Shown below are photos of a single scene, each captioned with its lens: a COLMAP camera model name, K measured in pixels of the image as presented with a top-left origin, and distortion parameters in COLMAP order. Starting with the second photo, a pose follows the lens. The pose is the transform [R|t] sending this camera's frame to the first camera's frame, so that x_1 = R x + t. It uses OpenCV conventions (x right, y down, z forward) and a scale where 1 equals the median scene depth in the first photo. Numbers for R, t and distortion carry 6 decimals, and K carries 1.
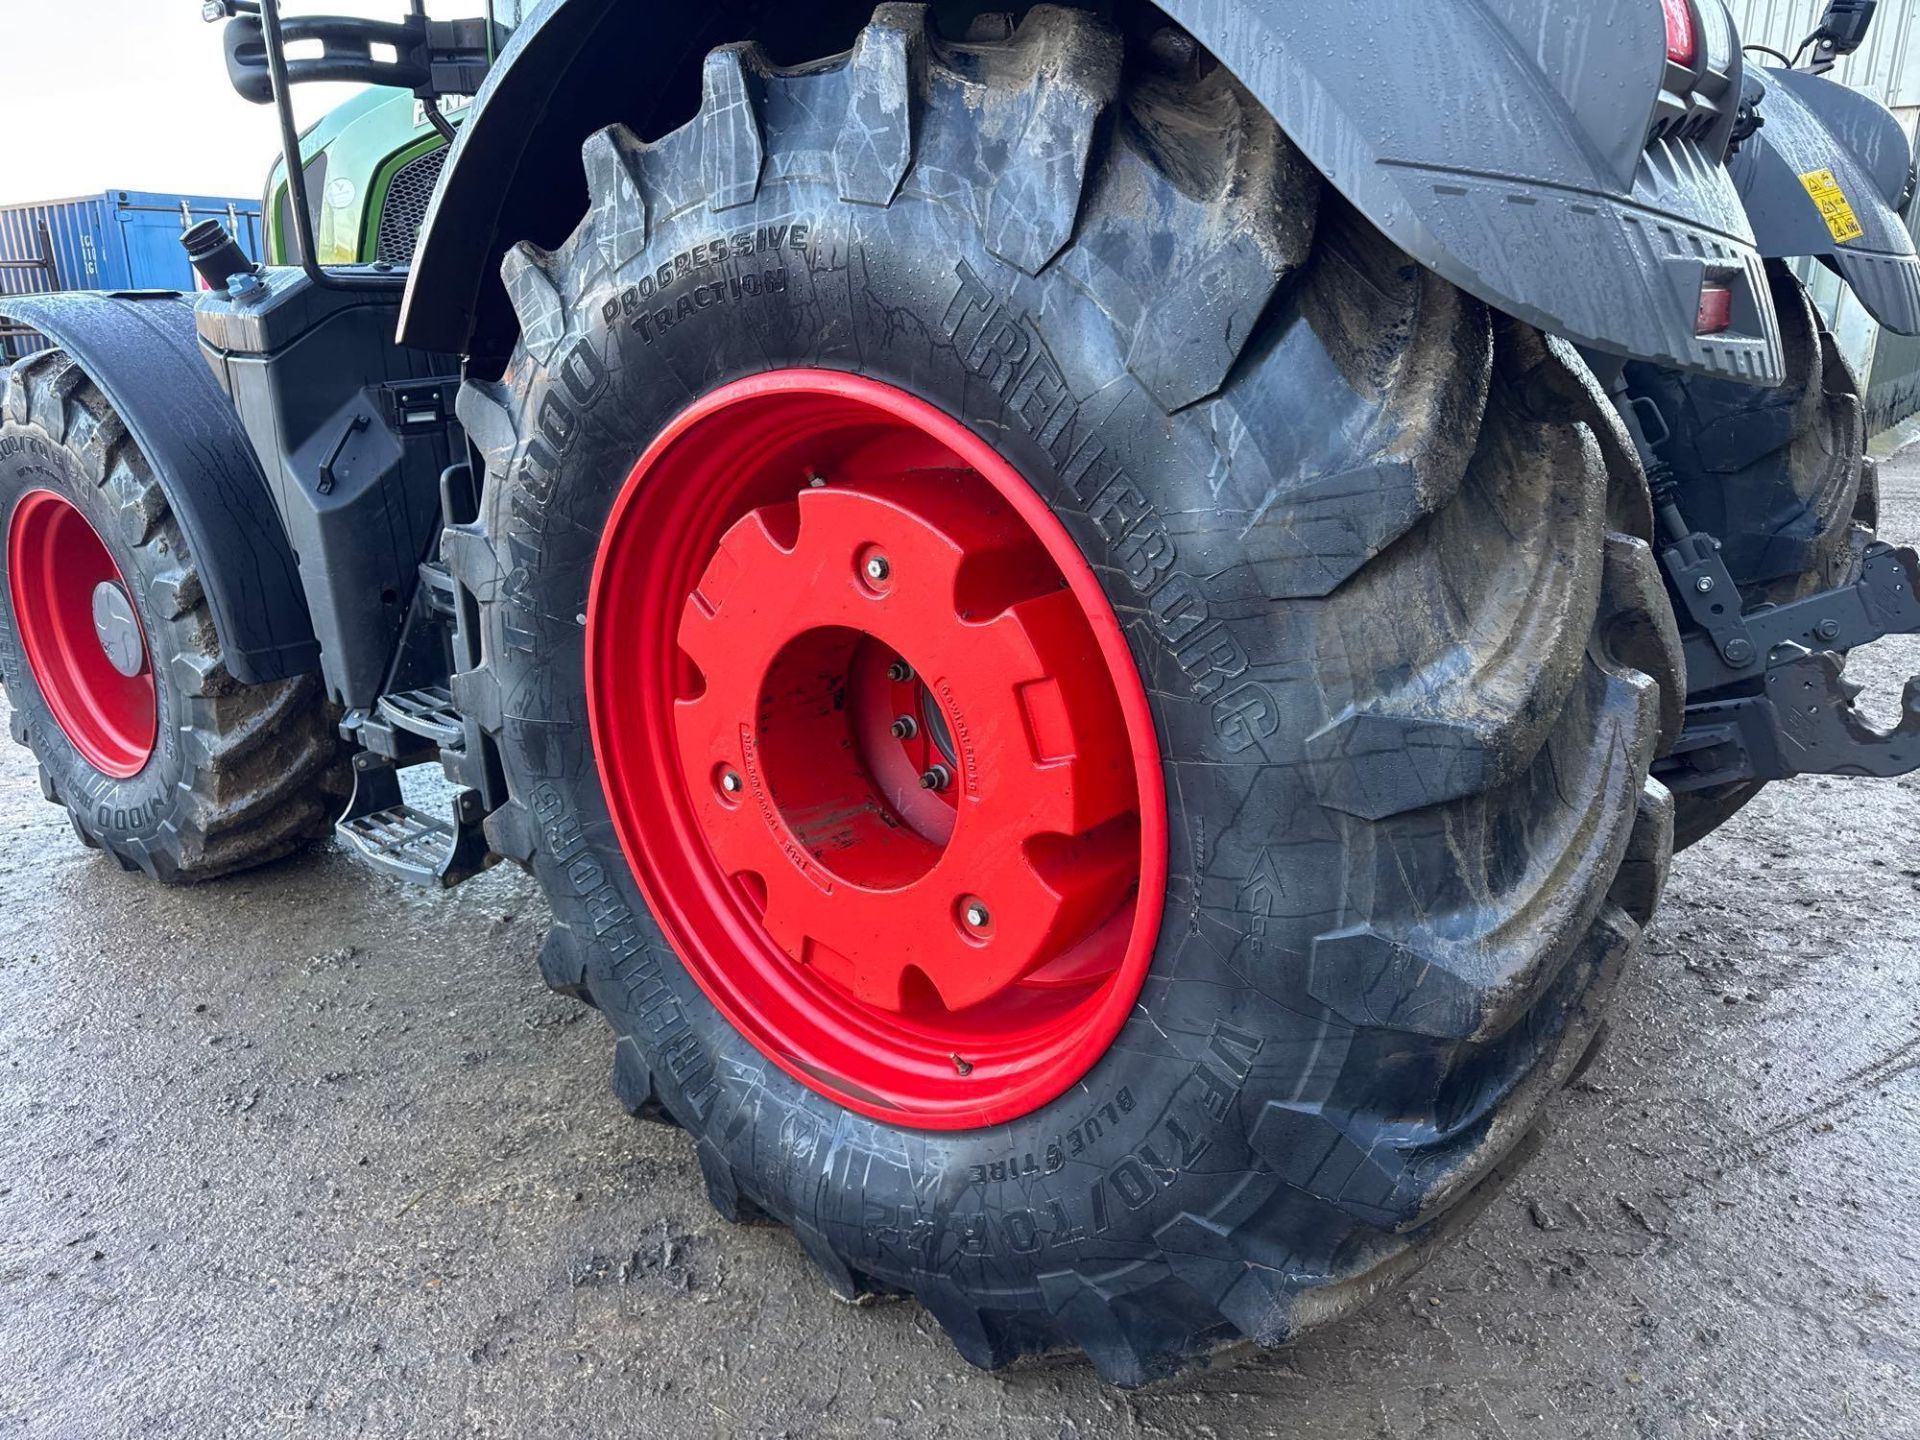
lens RADIAL K [[1485.0, 0, 1038.6], [0, 1485.0, 714.8], [0, 0, 1]] dist [0.100326, -0.160411]
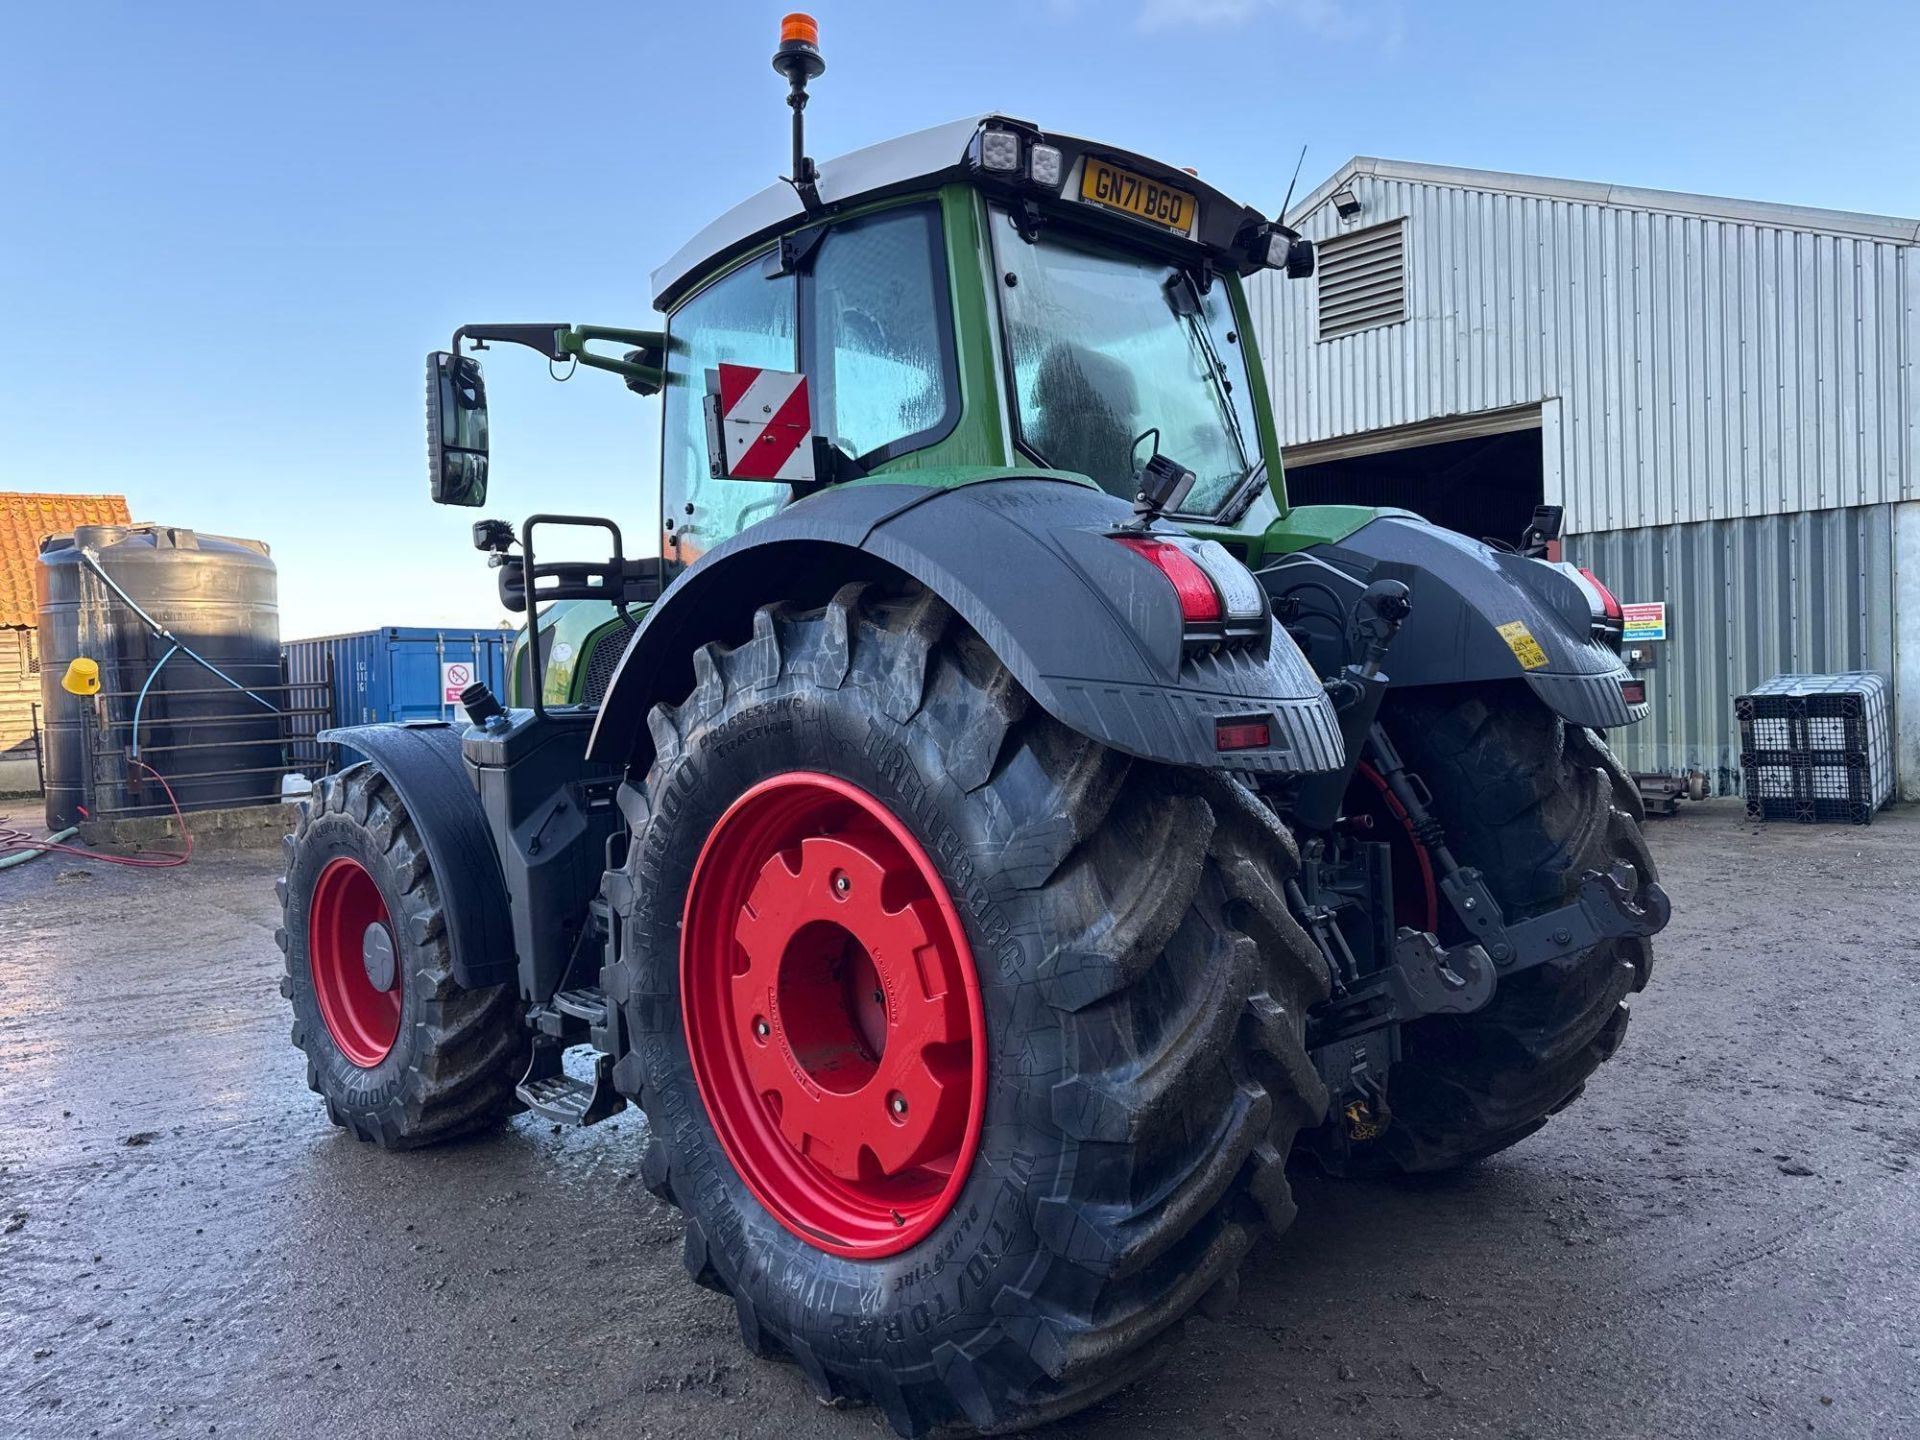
lens RADIAL K [[1320.5, 0, 998.7], [0, 1320.5, 689.9], [0, 0, 1]] dist [0.133814, -0.224681]
pose [[0.994593, -0.027447, -0.100154, 0.198968], [-0.000255, 0.963794, -0.266649, 0.080266], [0.103846, 0.265233, 0.958576, -0.433159]]
